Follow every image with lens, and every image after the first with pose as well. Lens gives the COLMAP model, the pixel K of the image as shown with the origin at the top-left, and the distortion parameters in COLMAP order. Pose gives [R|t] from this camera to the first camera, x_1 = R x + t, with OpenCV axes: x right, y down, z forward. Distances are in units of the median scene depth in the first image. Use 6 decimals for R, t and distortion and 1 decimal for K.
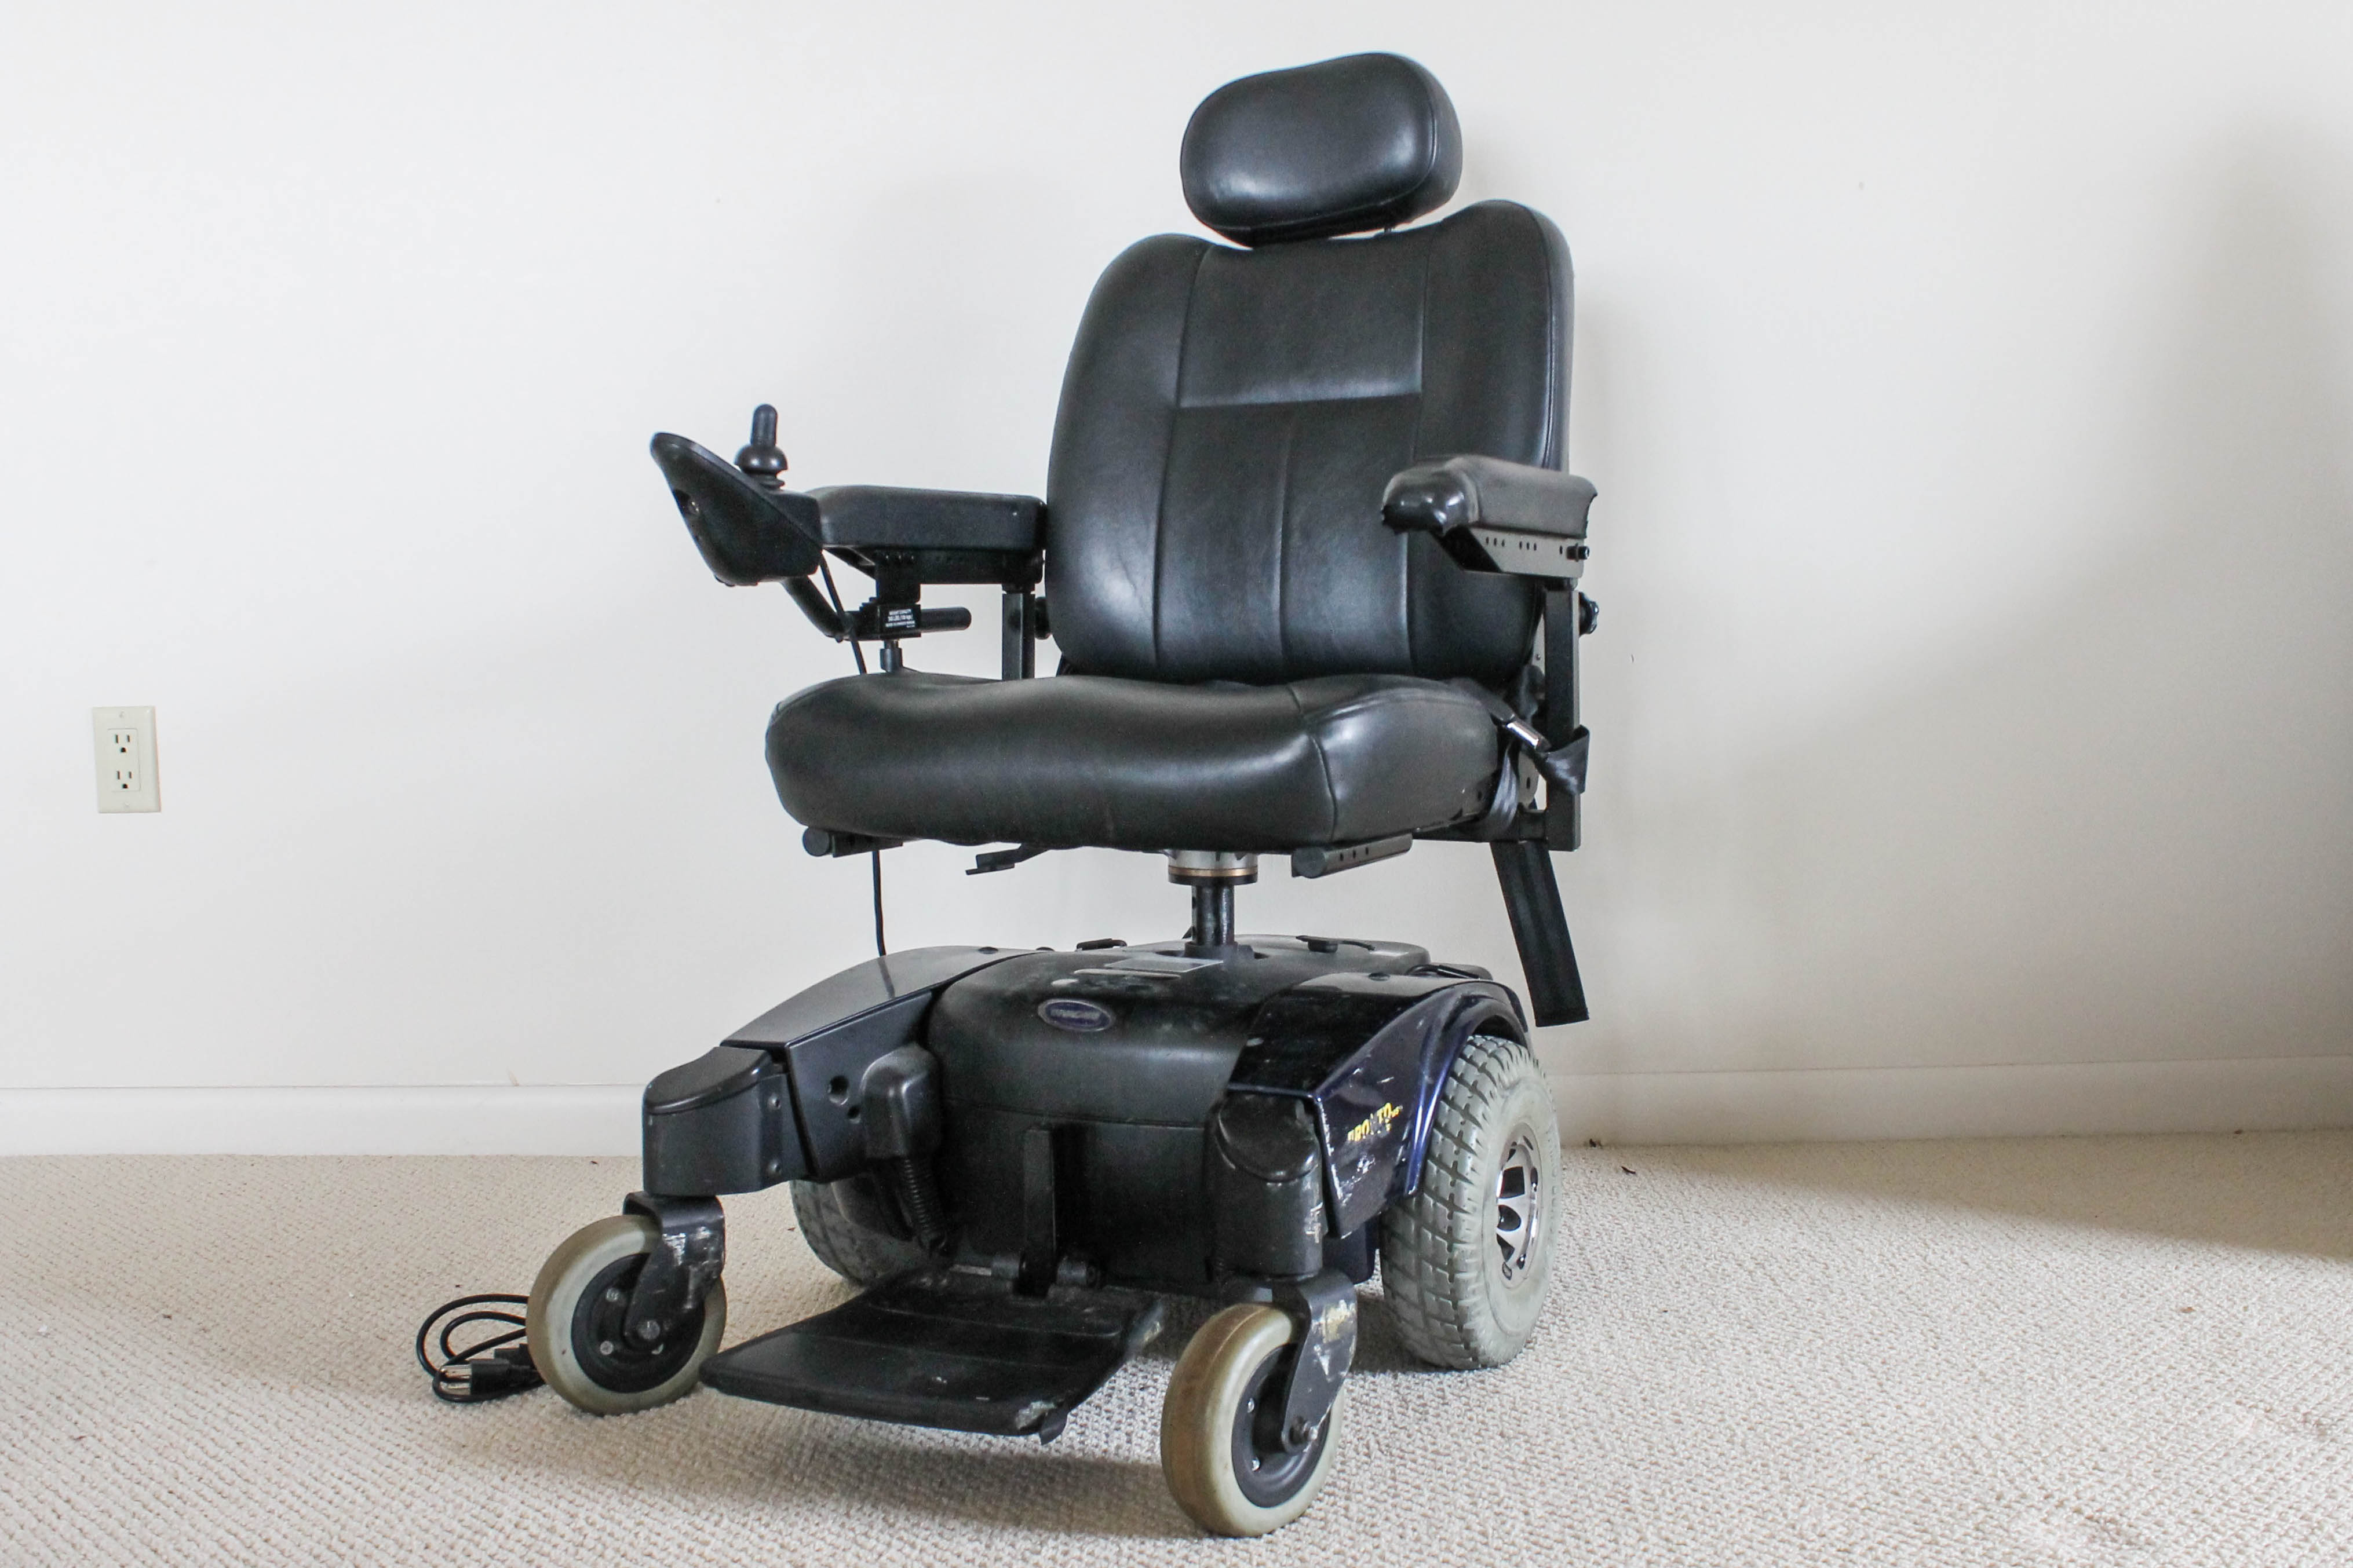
lens RADIAL K [[2229.3, 0, 1176.5], [0, 2229.3, 784.0], [0, 0, 1]] dist [-0.160501, -0.002656]
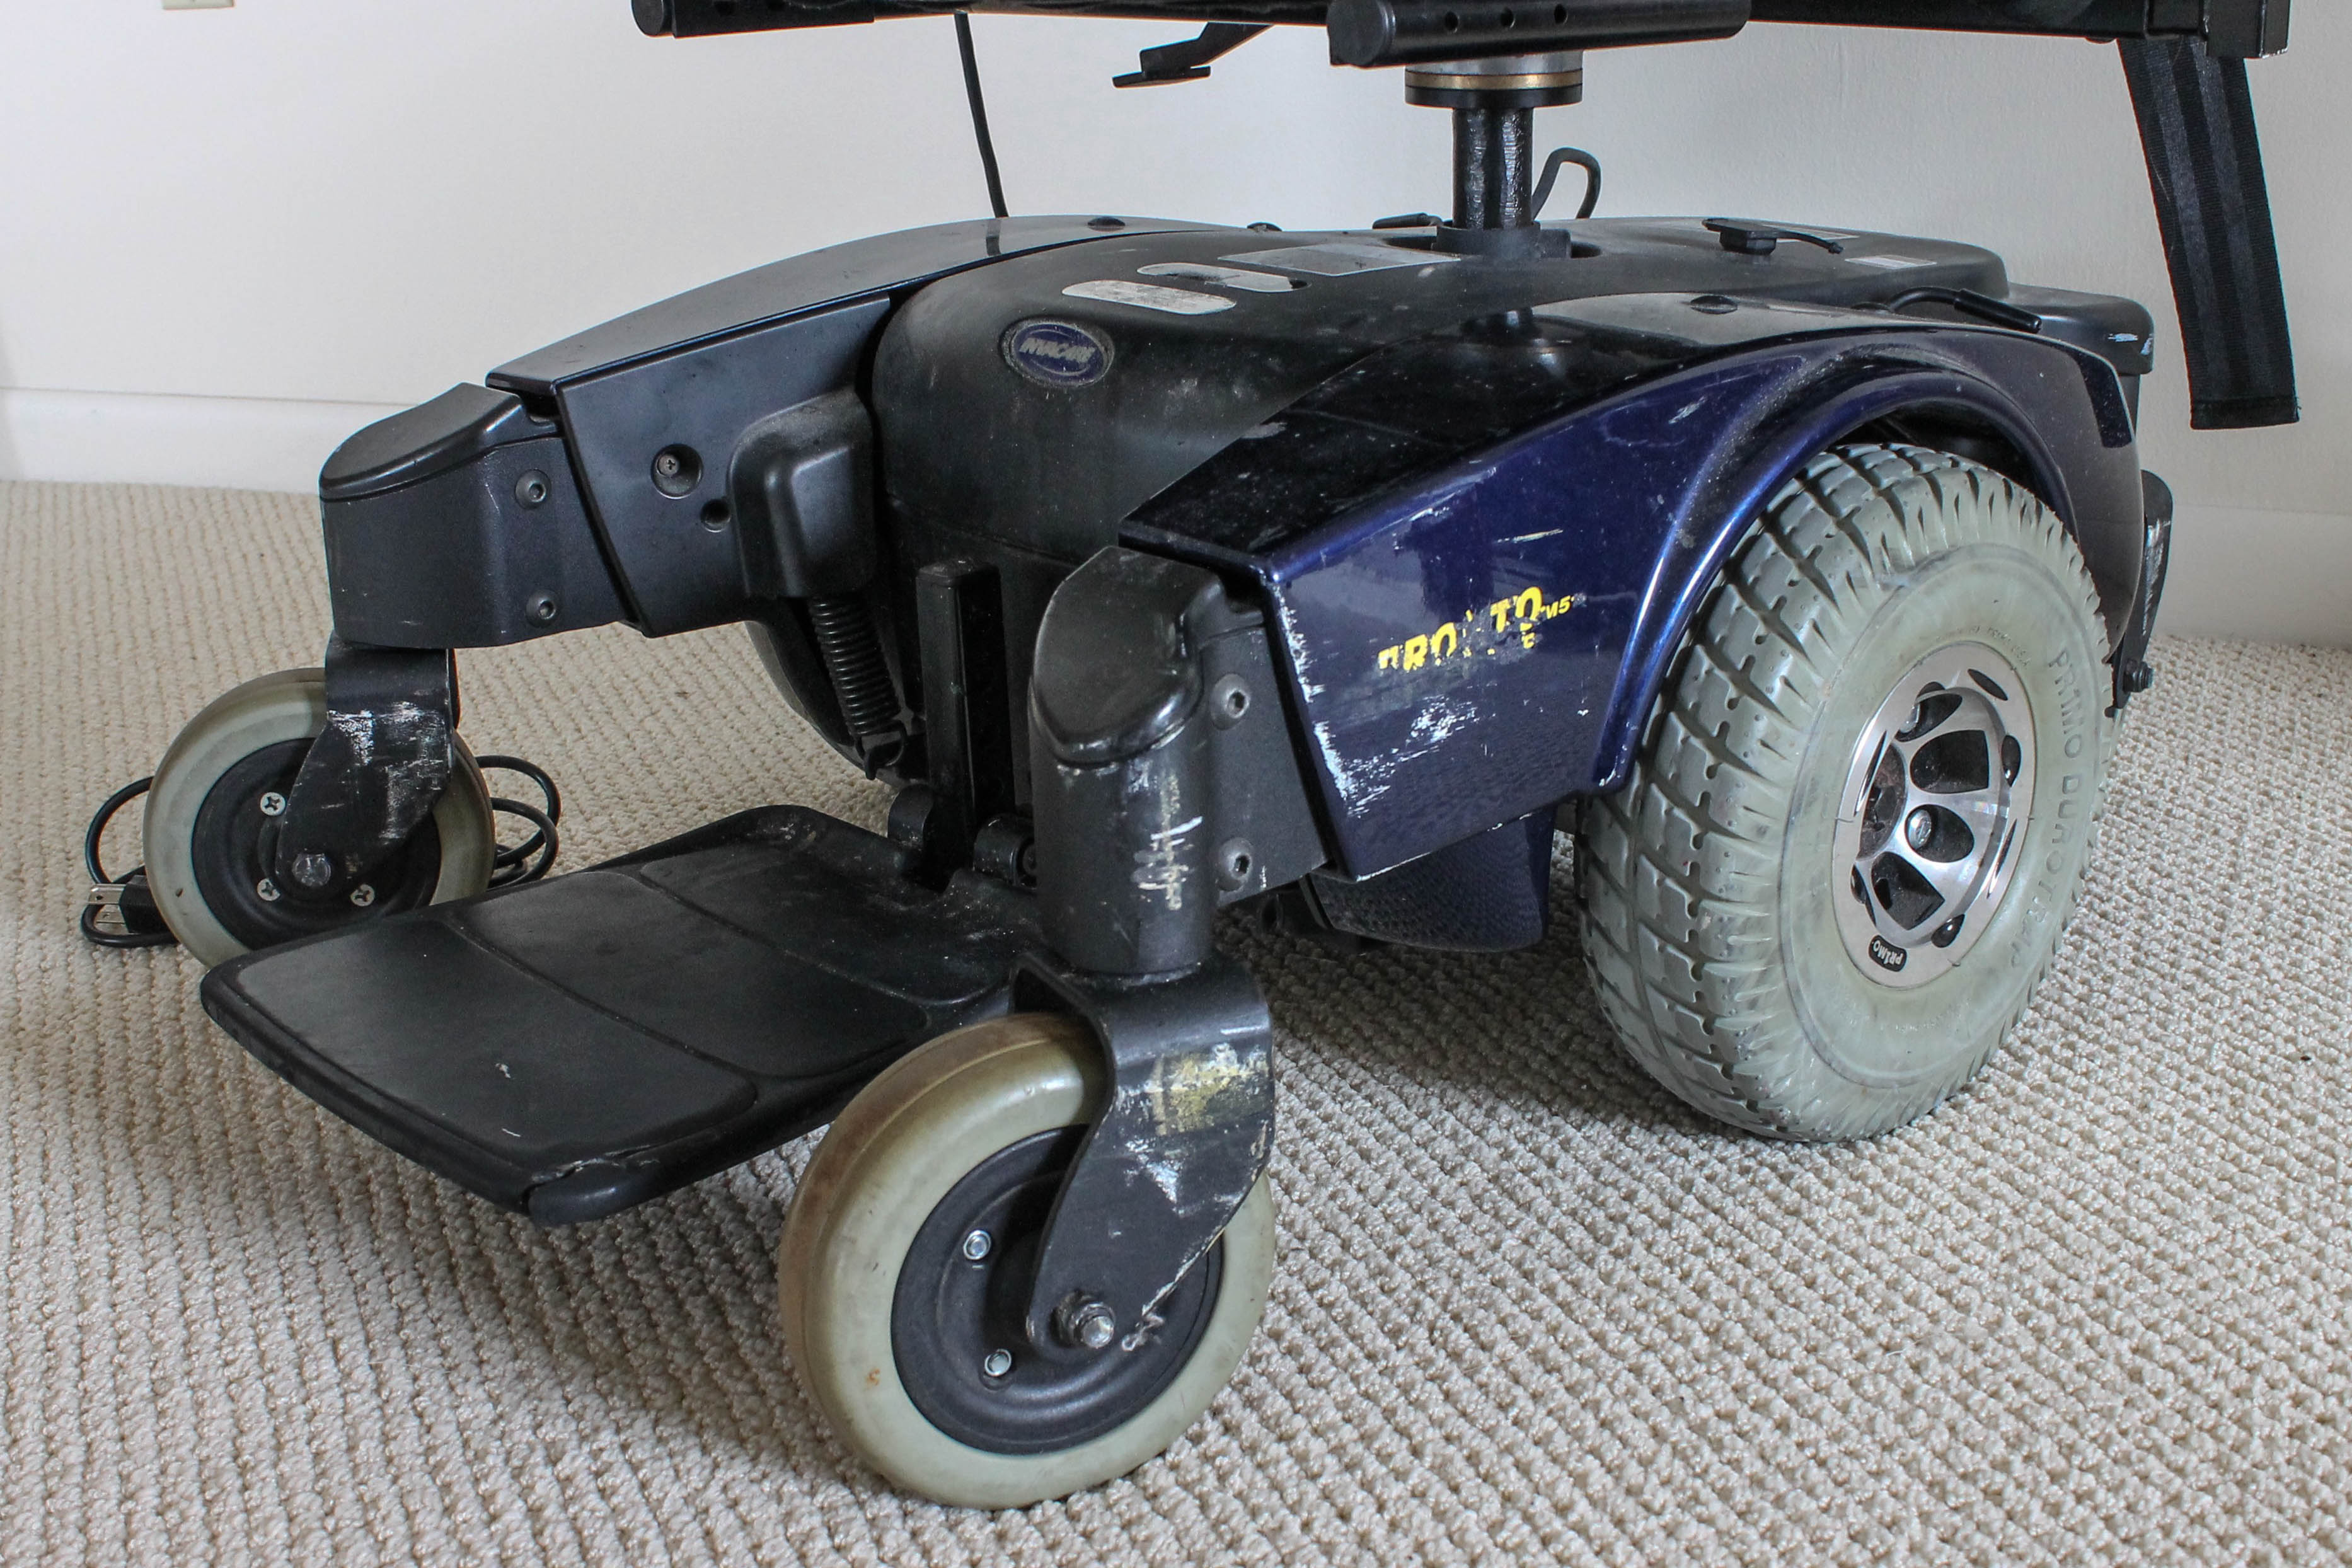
lens RADIAL K [[2619.3, 0, 1176.0], [0, 2619.3, 784.0], [0, 0, 1]] dist [-0.116718, -0.003905]
pose [[0.918465, 0.112630, -0.379125, 0.205988], [-0.003587, 0.960926, 0.276781, 0.032392], [0.395485, -0.252853, 0.882982, 0.439828]]
